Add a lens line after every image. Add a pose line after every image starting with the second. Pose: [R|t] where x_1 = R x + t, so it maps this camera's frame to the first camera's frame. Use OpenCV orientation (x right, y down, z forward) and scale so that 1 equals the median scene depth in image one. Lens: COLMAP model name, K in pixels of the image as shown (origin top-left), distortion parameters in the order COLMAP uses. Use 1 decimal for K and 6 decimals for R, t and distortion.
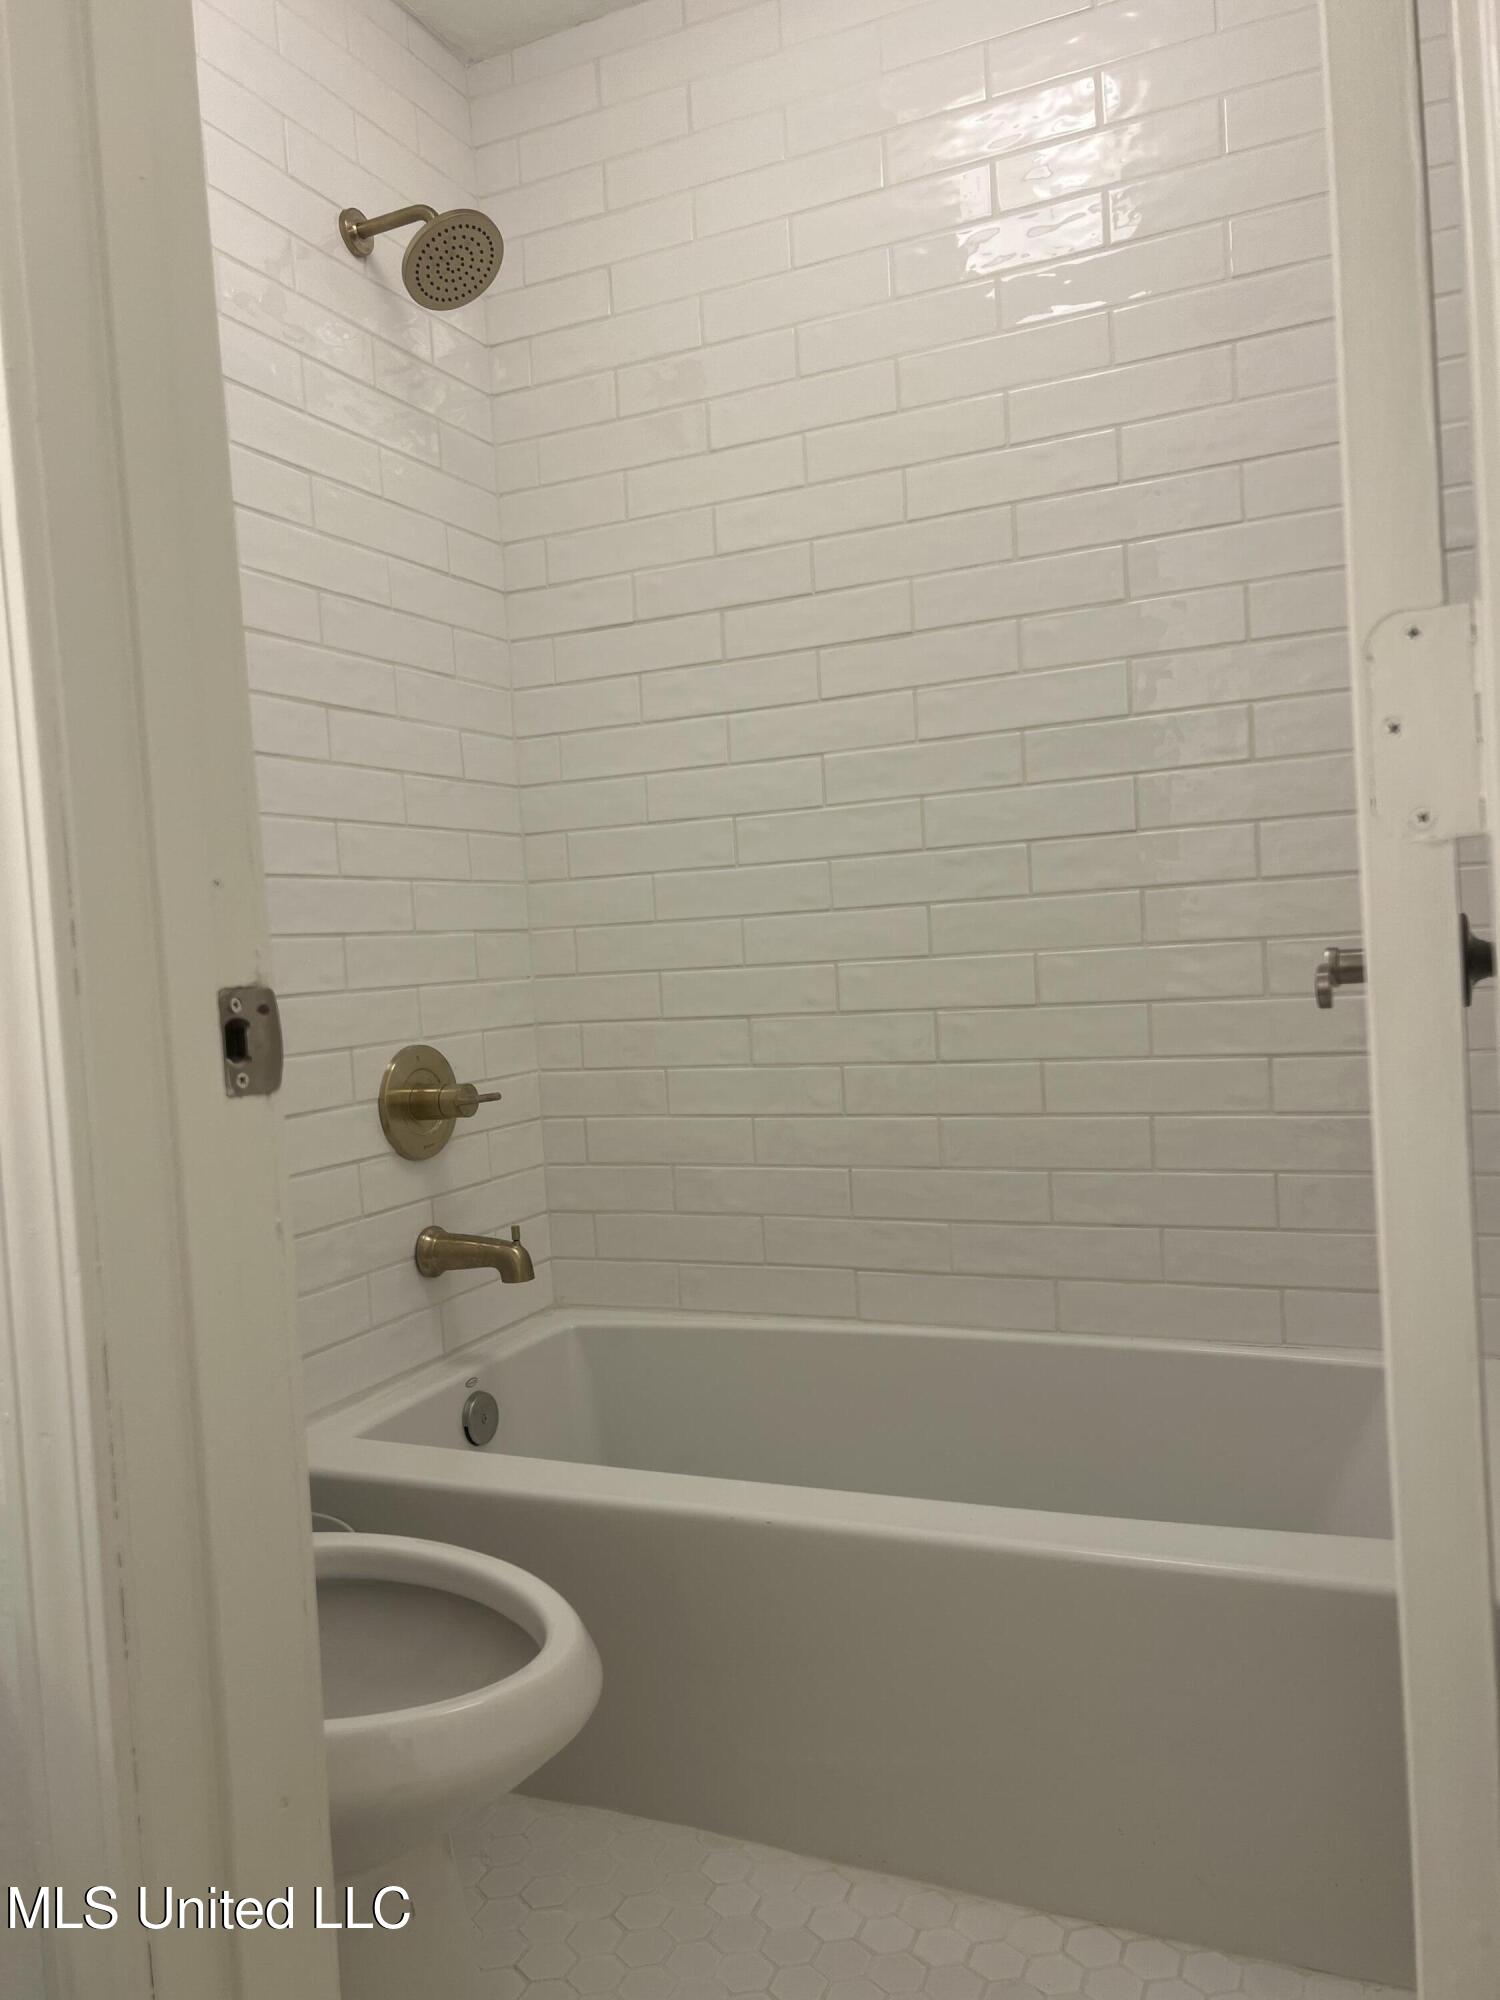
lens RADIAL K [[1509.4, 0, 745.9], [0, 1509.4, 1004.8], [0, 0, 1]] dist [0.069997, -0.094137]
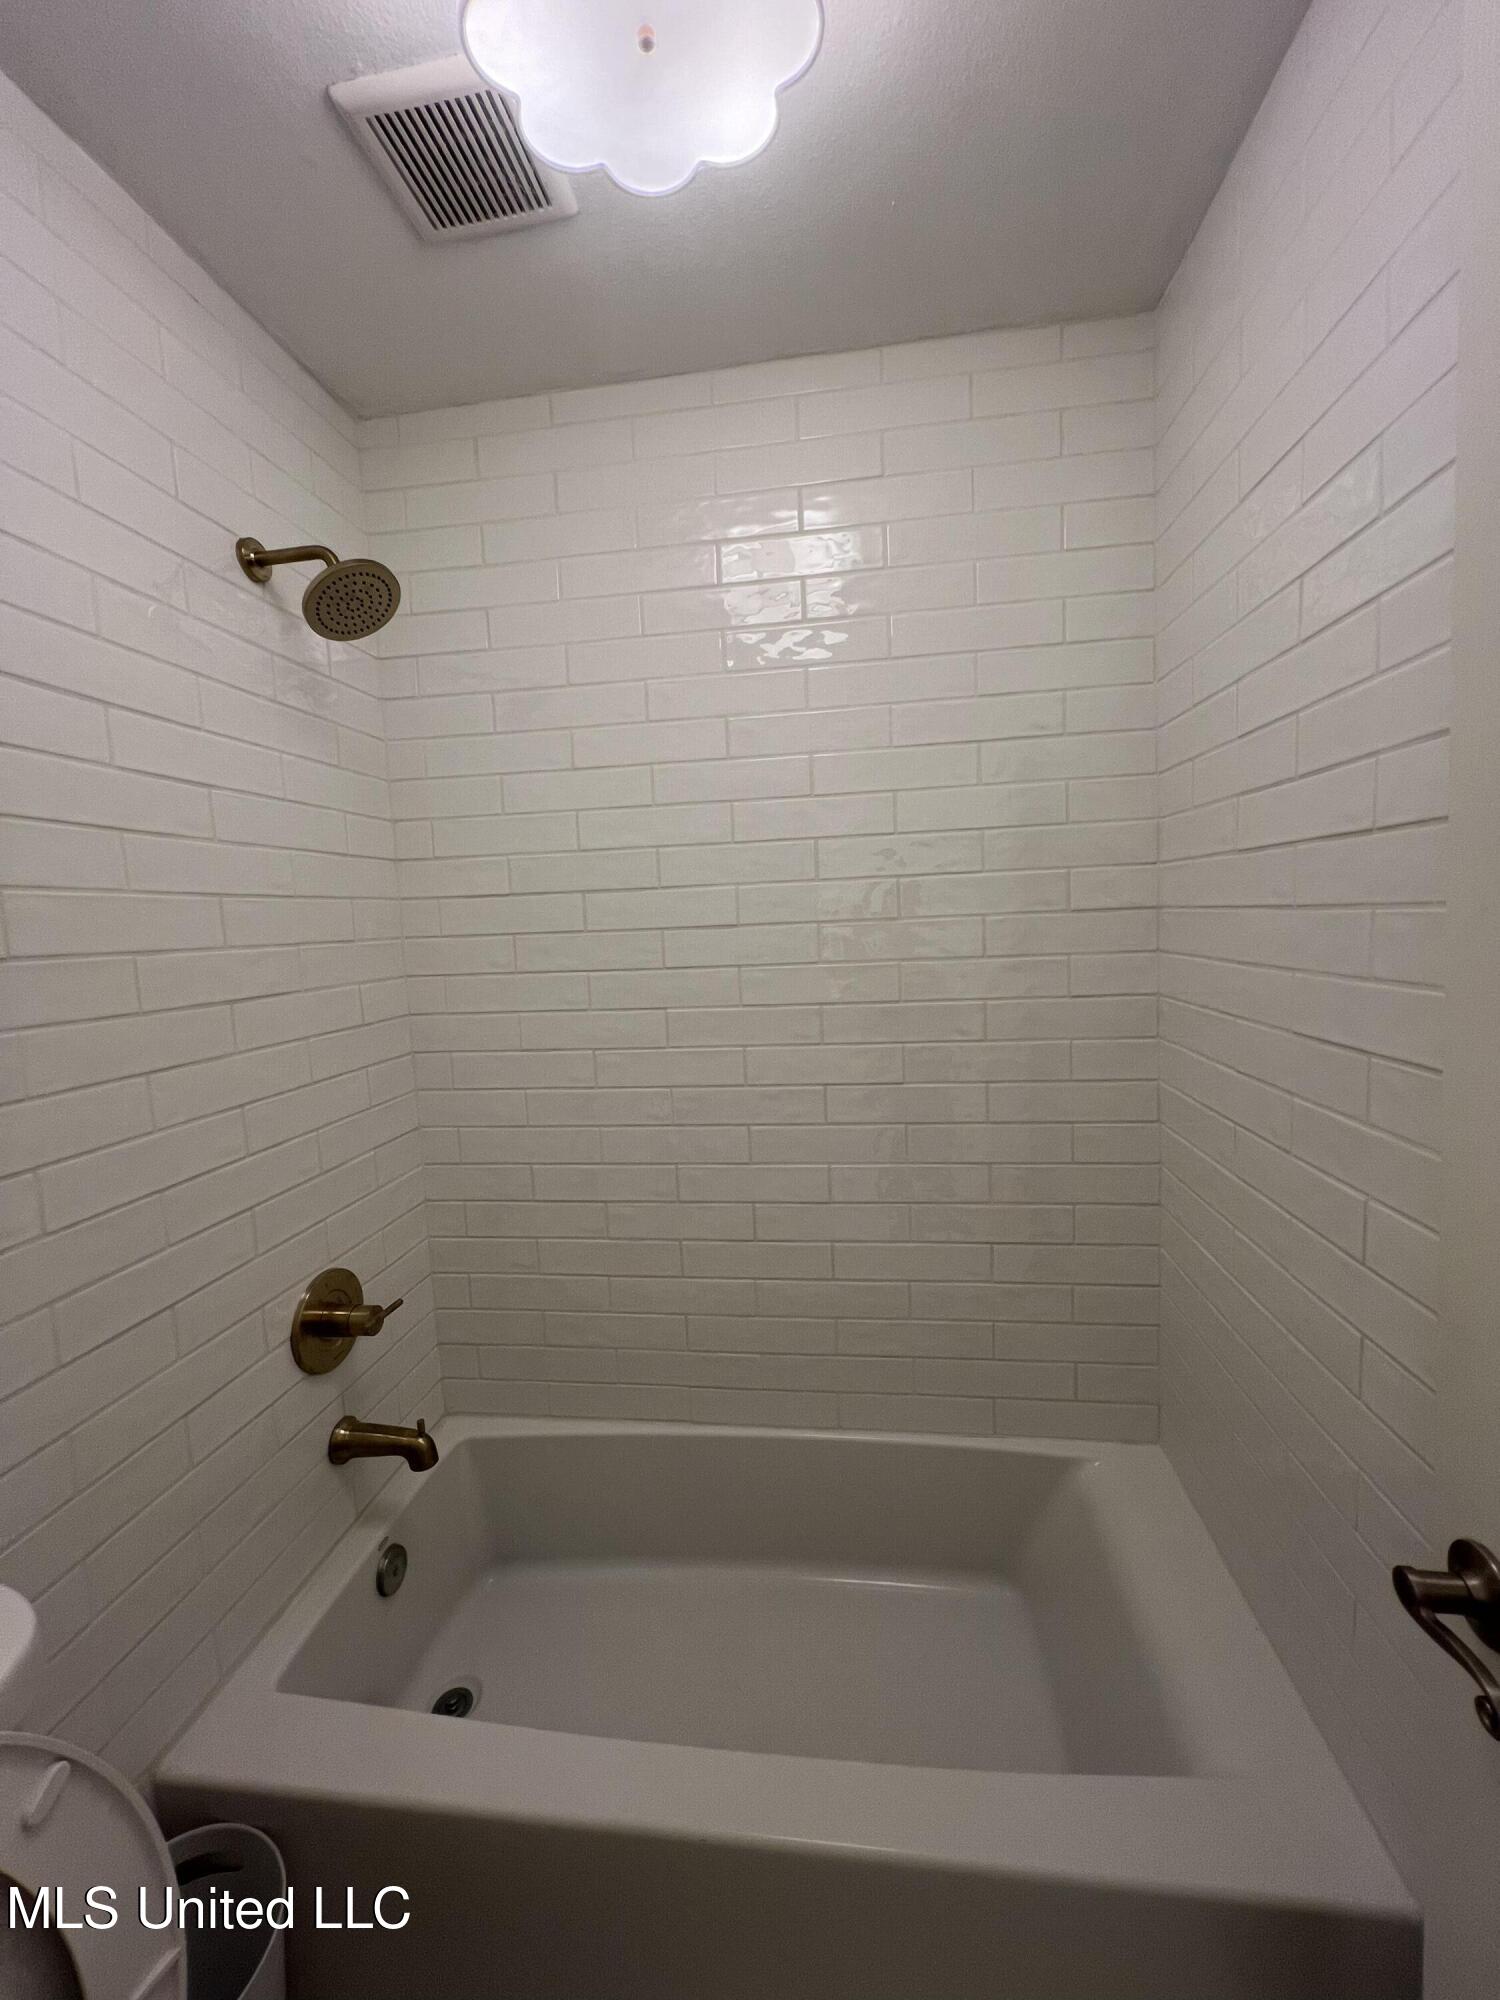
lens RADIAL K [[804.5, 0, 756.4], [0, 804.5, 993.7], [0, 0, 1]] dist [0.003041, -0.000167]
pose [[0.955252, -0.010342, 0.295613, -0.084669], [-0.001158, 0.999250, 0.038699, -0.217719], [-0.295792, -0.037310, 0.954523, 0.329542]]
